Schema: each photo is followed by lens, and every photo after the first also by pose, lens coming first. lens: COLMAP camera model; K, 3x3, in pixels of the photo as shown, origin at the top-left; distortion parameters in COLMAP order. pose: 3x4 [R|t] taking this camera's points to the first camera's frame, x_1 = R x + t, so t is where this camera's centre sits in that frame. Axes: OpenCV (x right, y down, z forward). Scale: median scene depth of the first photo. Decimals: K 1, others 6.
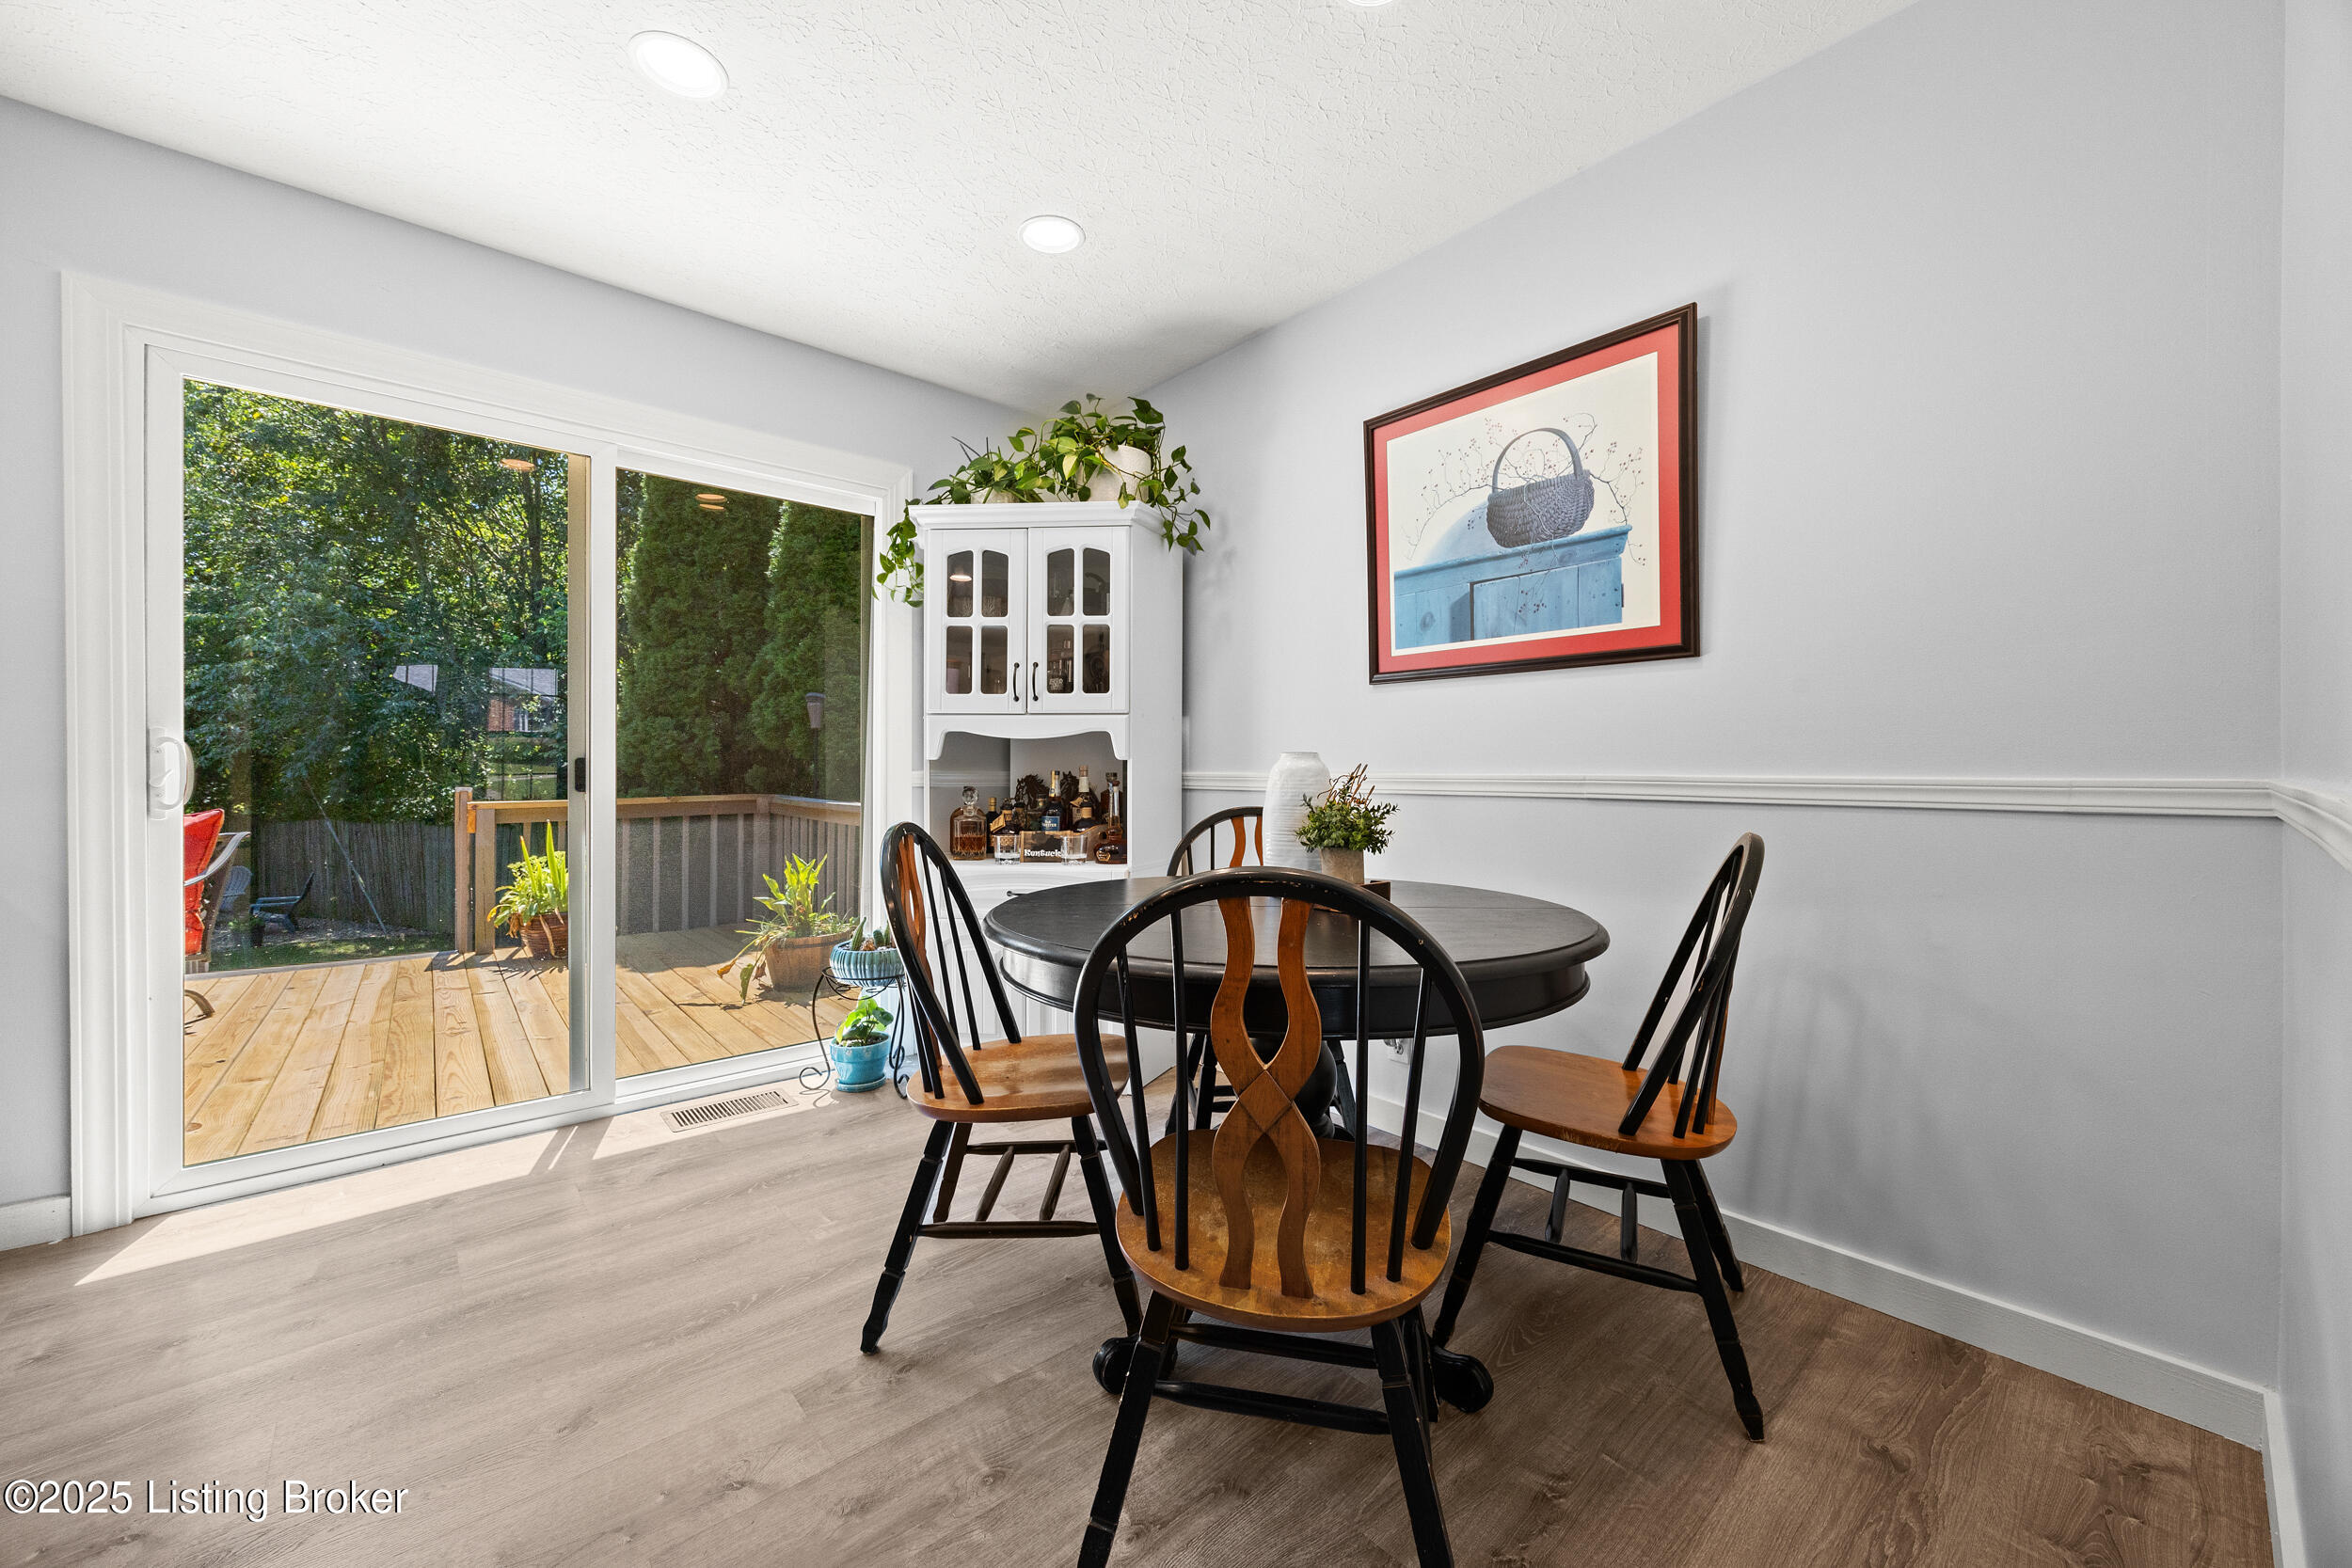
lens RADIAL K [[902.8, 0, 1180.9], [0, 902.8, 780.9], [0, 0, 1]] dist [-0.000901, -0.000333]
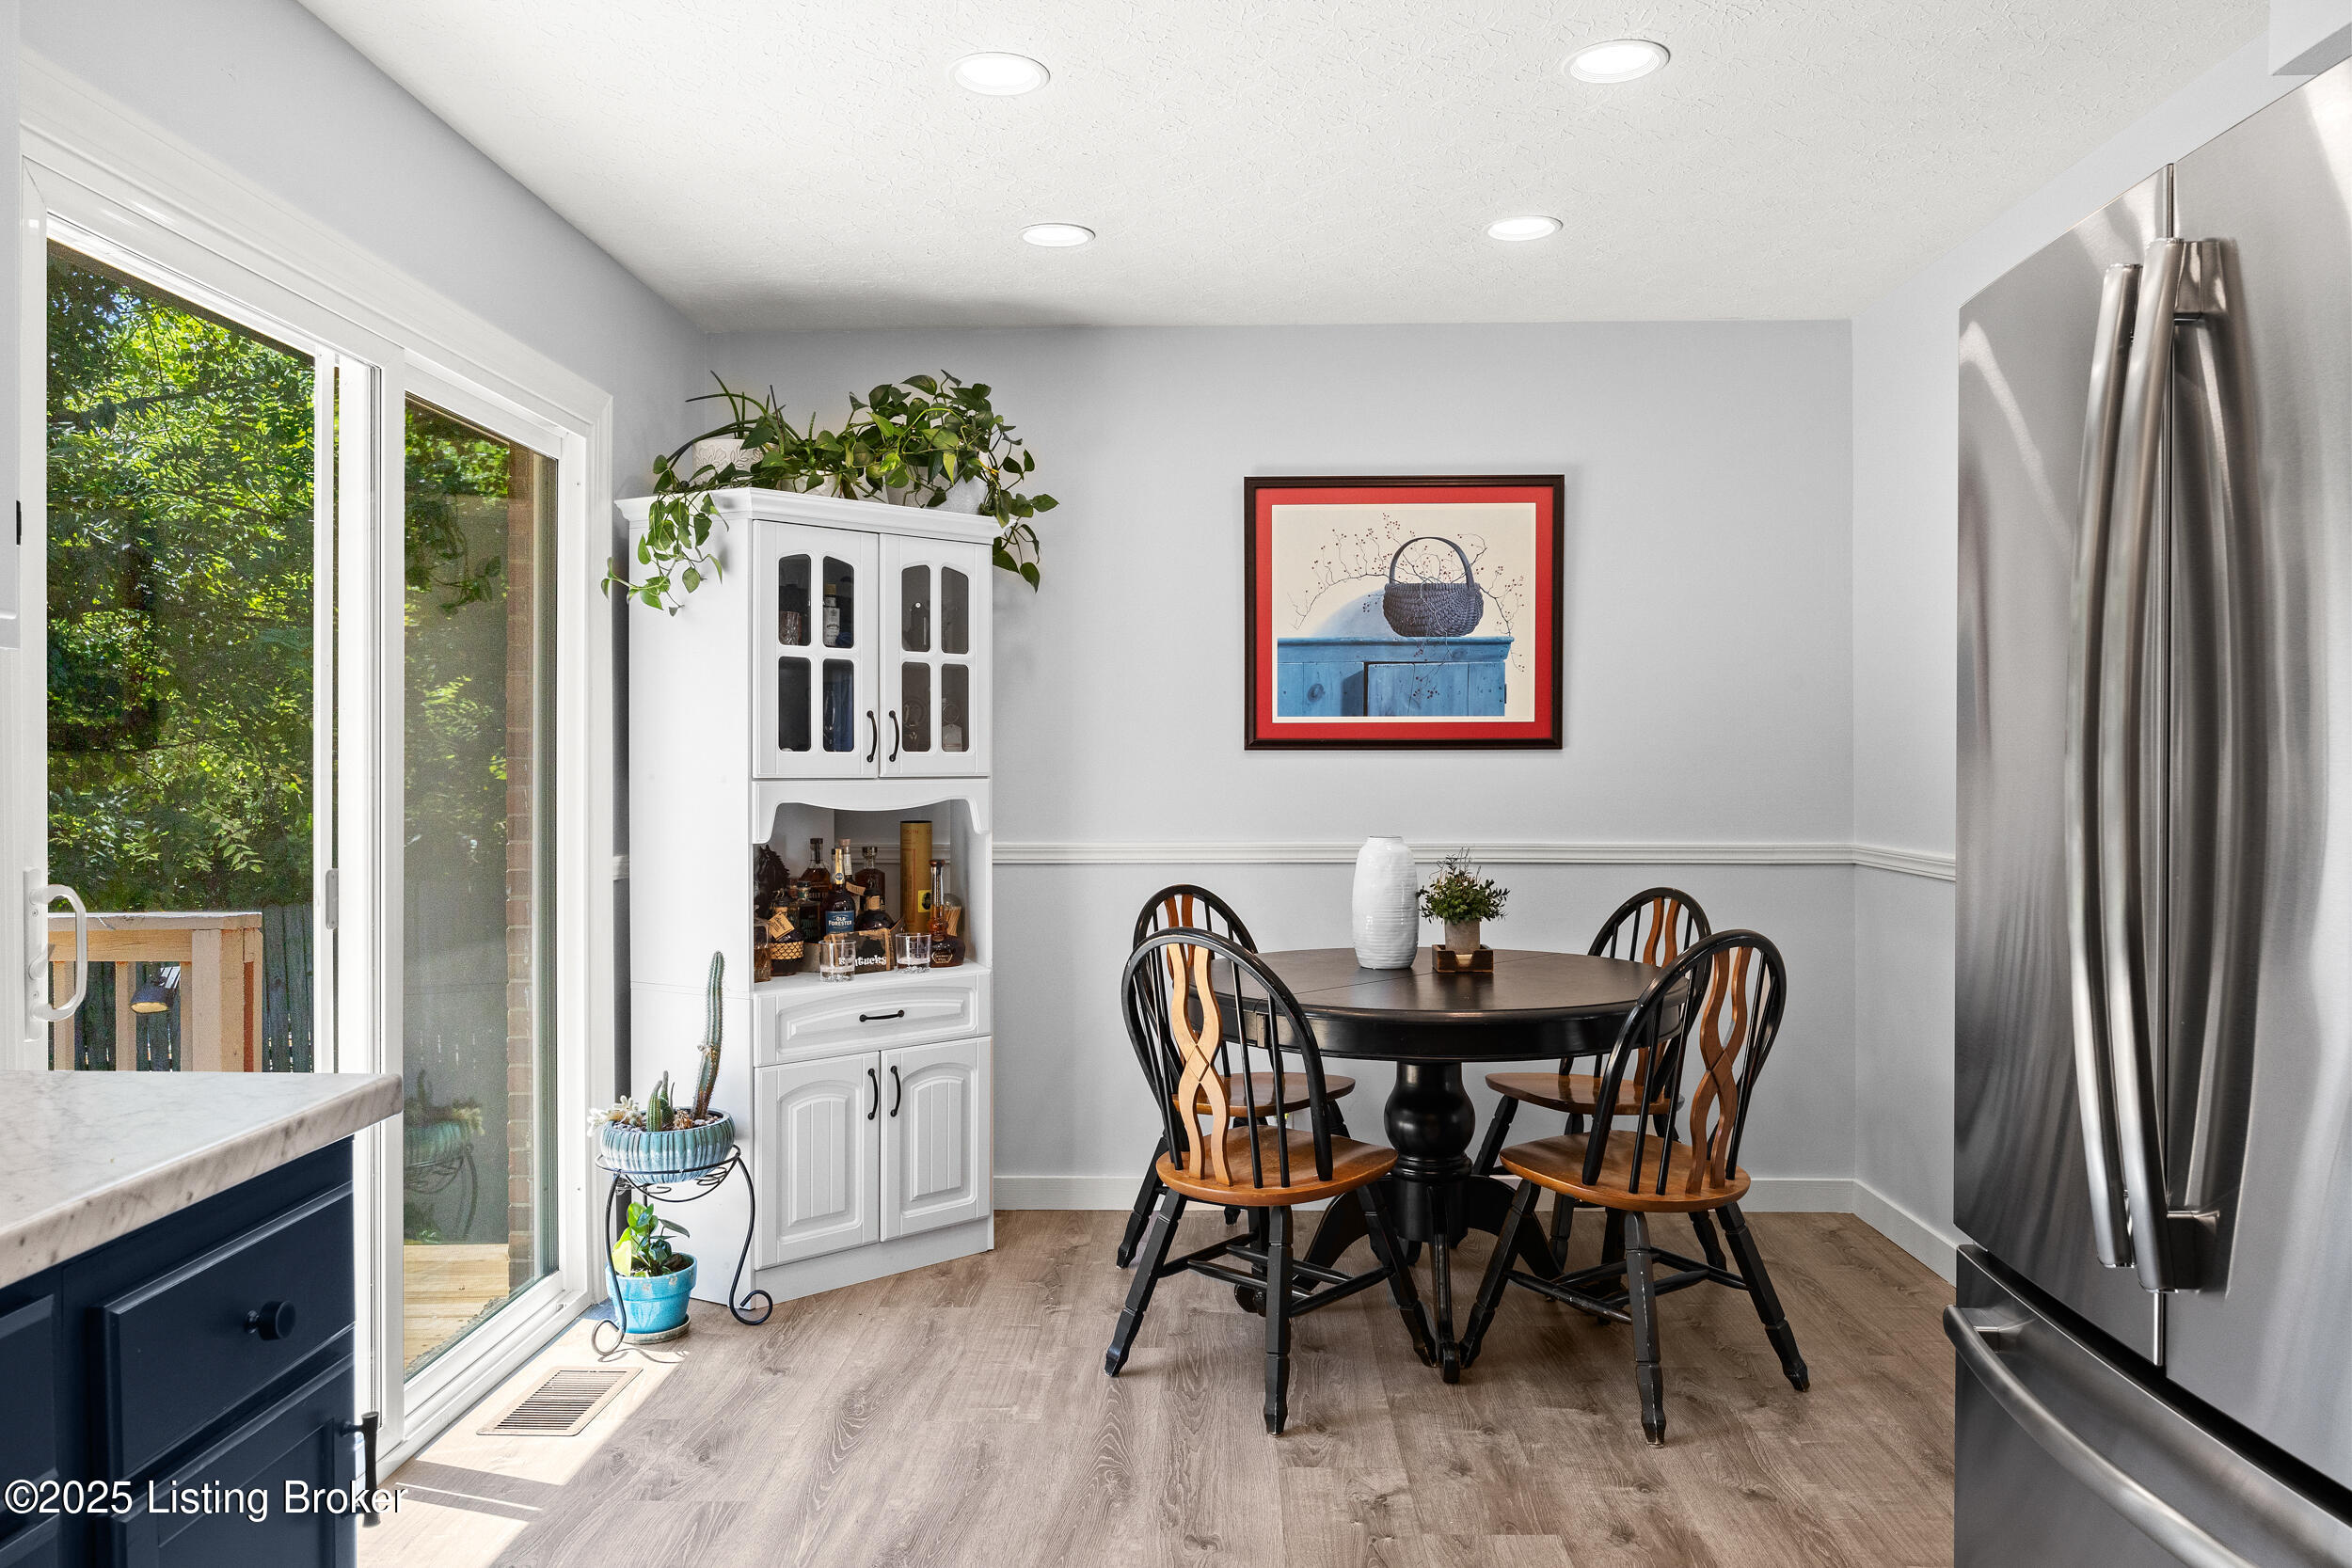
lens RADIAL K [[1646.5, 0, 1185.1], [0, 1646.5, 773.8], [0, 0, 1]] dist [-0.005405, -0.000093]
pose [[0.675413, -0.012420, 0.737335, -1.230082], [0.012476, 0.999908, 0.005415, -0.099821], [-0.737334, 0.005541, 0.675505, -0.147514]]
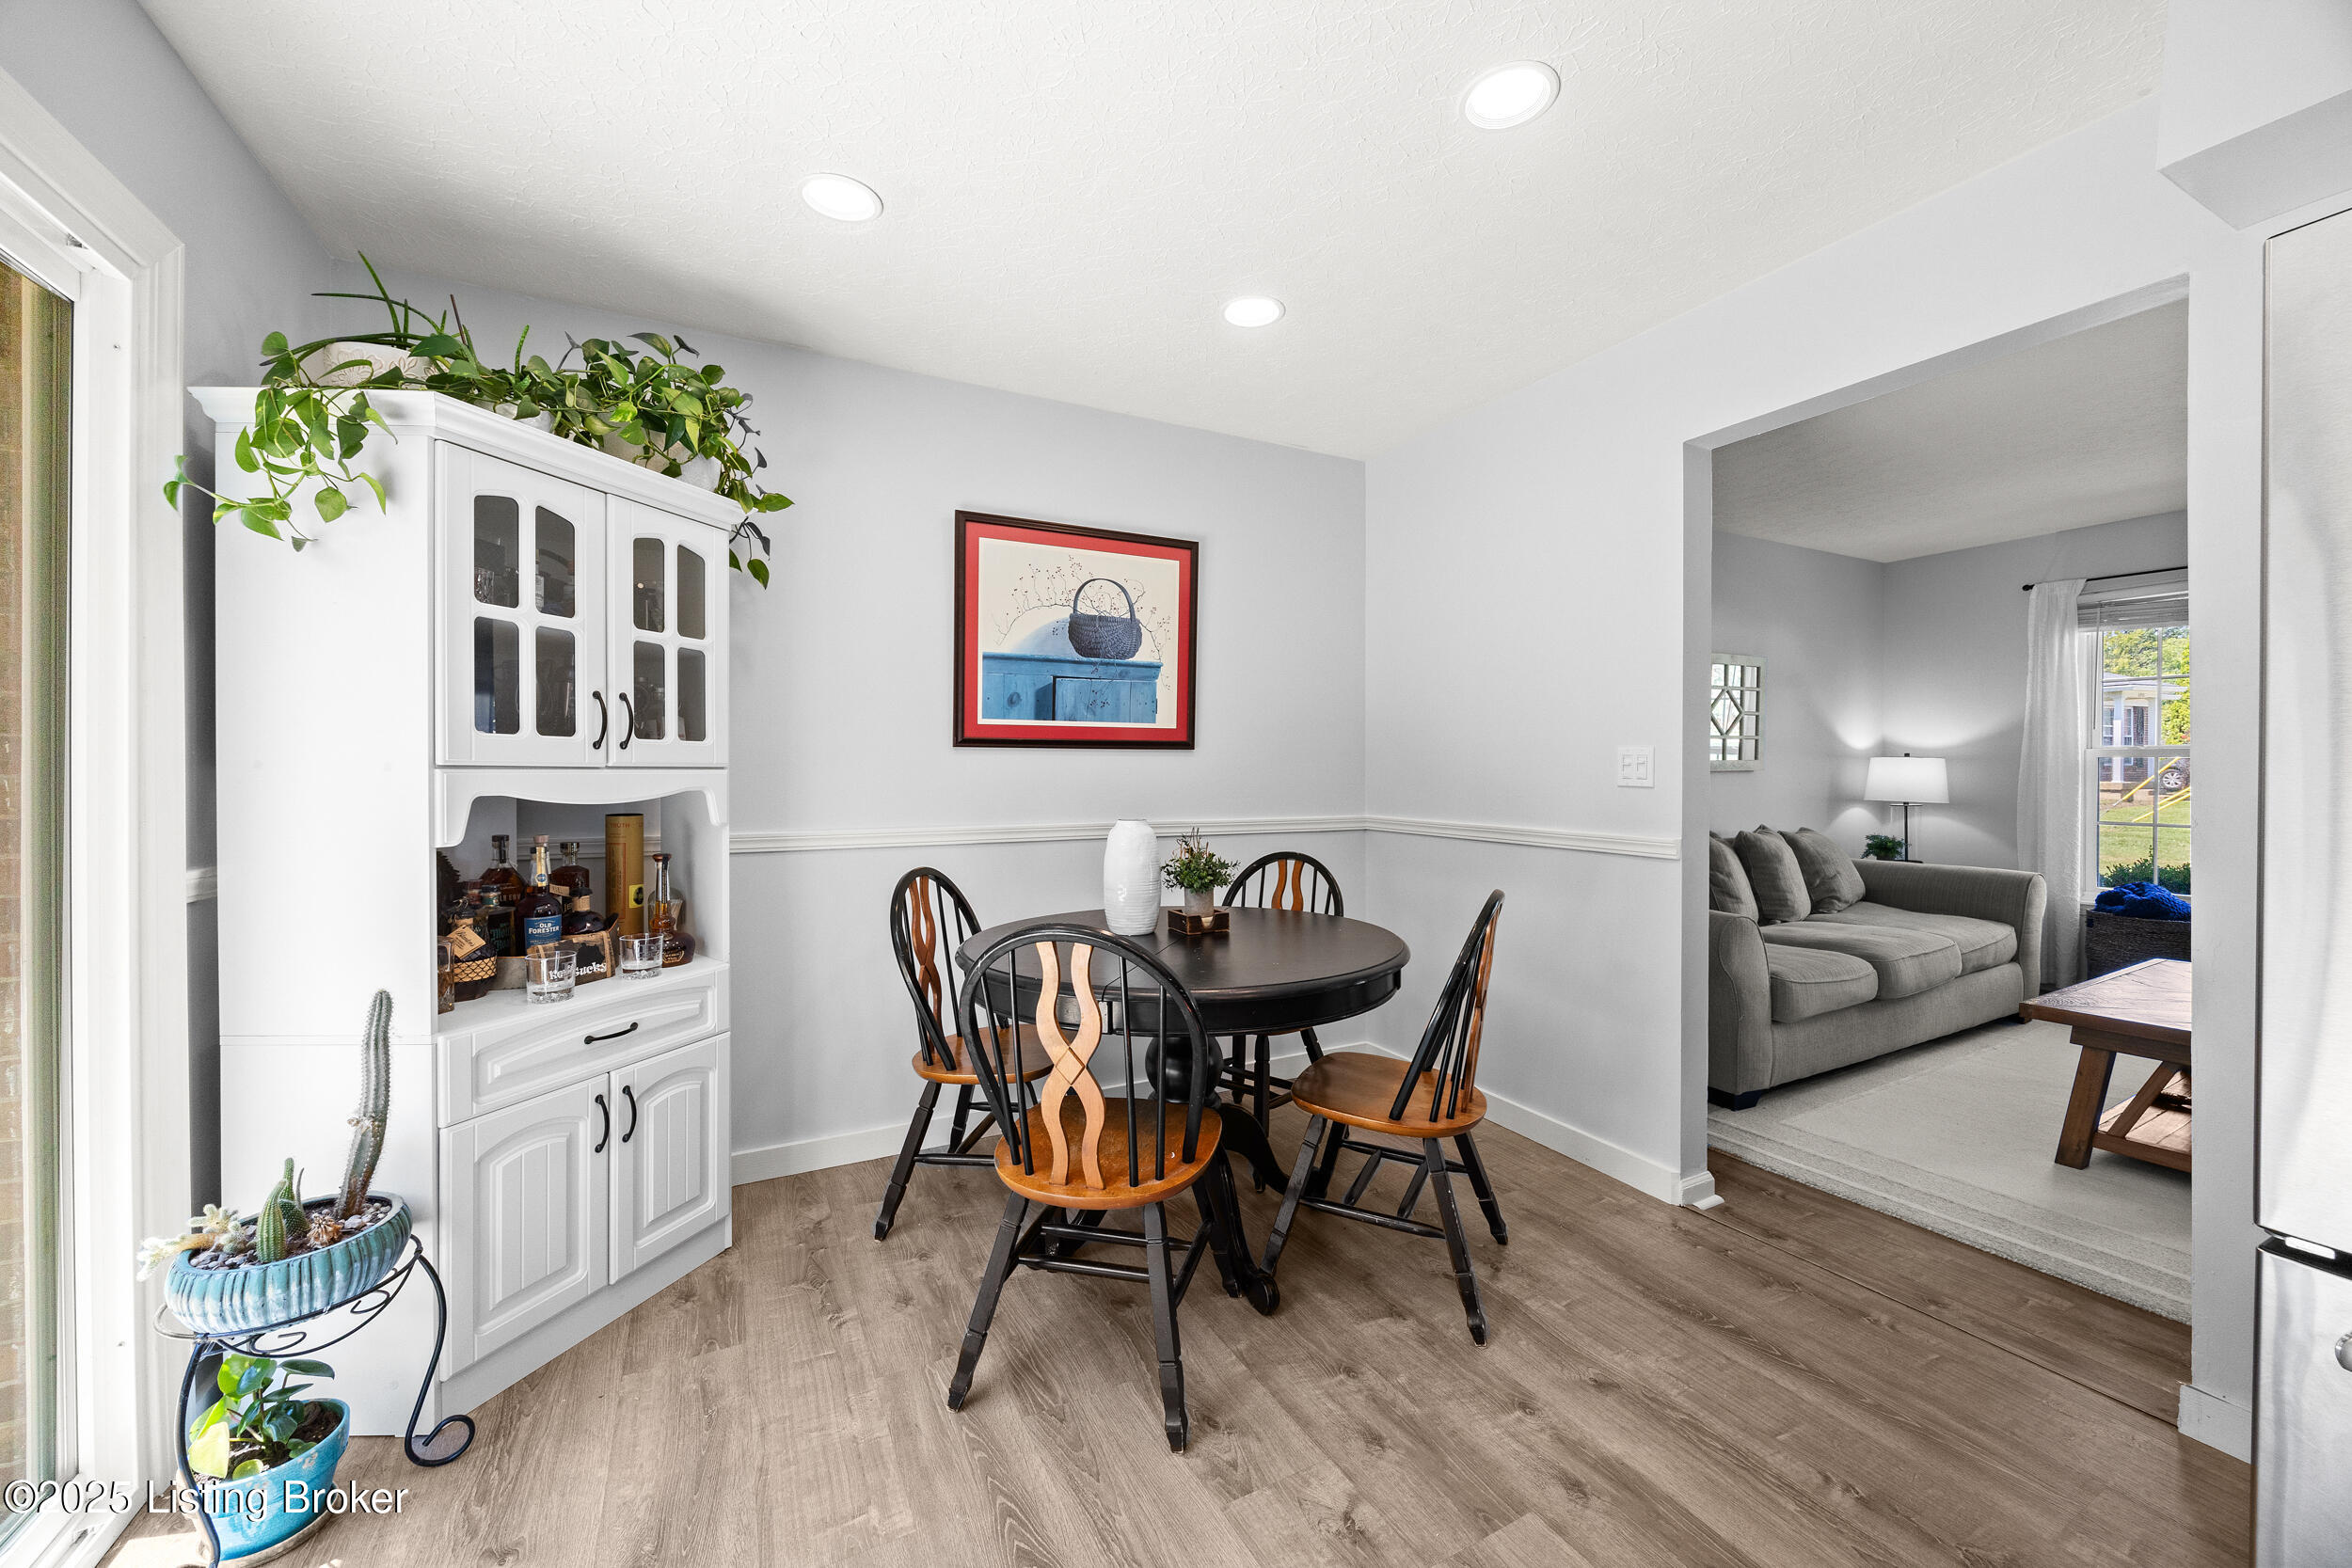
lens RADIAL K [[900.8, 0, 1185.1], [0, 900.8, 779.6], [0, 0, 1]] dist [-0.000438, -0.000213]
pose [[0.228096, -0.014154, 0.973536, -0.882950], [0.011172, 0.999867, 0.011919, -0.082969], [-0.973574, 0.008157, 0.228224, 0.514428]]
